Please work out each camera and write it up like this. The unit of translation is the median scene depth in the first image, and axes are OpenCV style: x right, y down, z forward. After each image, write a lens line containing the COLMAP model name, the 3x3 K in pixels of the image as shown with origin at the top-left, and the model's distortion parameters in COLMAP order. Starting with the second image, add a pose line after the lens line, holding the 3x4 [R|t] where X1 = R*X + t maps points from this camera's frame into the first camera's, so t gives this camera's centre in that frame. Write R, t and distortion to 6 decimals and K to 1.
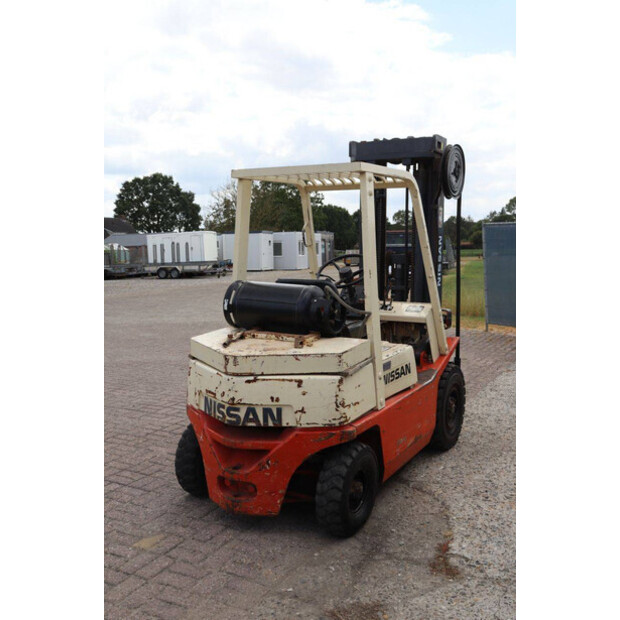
lens RADIAL K [[645.3, 0, 310.0], [0, 645.3, 315.0], [0, 0, 1]] dist [-0.016831, 0.000000]
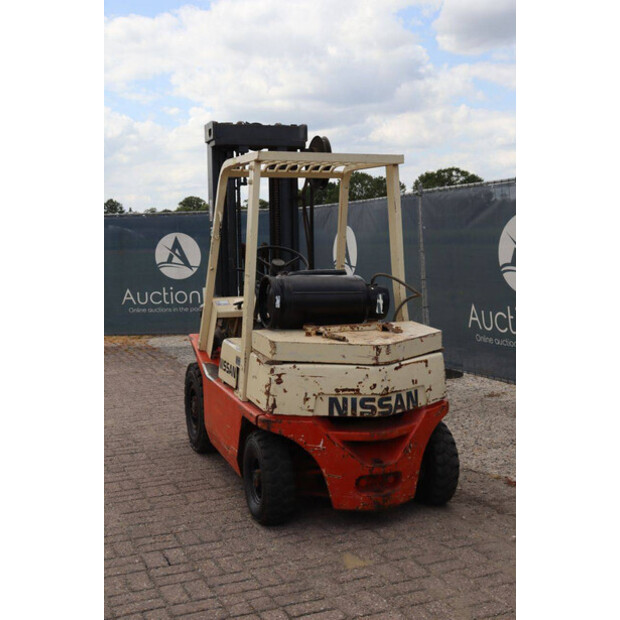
lens RADIAL K [[826.7, 0, 312.1], [0, 826.7, 318.1], [0, 0, 1]] dist [0.074086, 0.000000]
pose [[0.629616, -0.089639, 0.771718, -1.150559], [0.107099, 0.993852, 0.028063, -0.024514], [-0.769489, 0.064982, 0.635345, 0.276433]]
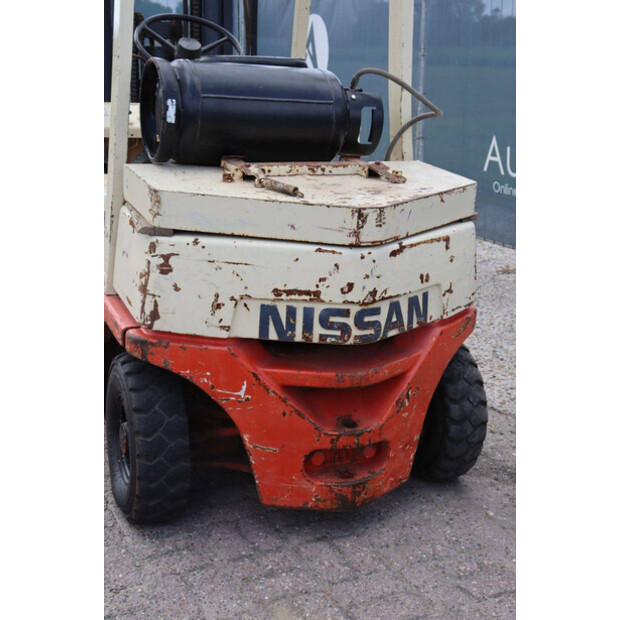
lens RADIAL K [[915.4, 0, 310.3], [0, 915.4, 305.0], [0, 0, 1]] dist [0.077620, 0.000000]
pose [[0.597438, -0.194738, 0.777910, -0.710616], [0.057321, 0.977955, 0.200794, -0.008361], [-0.799864, -0.075371, 0.595430, 0.604670]]
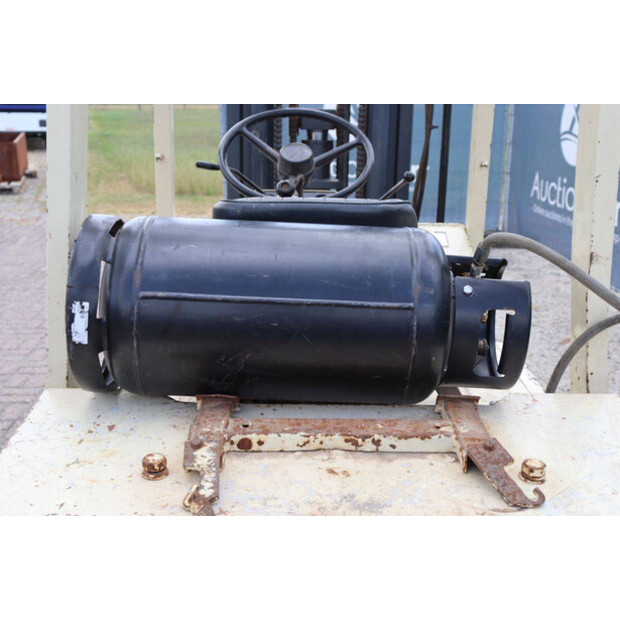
lens RADIAL K [[732.3, 0, 302.5], [0, 732.3, 282.2], [0, 0, 1]] dist [0.071990, 0.000000]
pose [[0.858813, -0.116508, 0.498864, -0.229100], [0.042390, 0.986617, 0.157446, -0.084588], [-0.510532, -0.114070, 0.852259, 0.836938]]
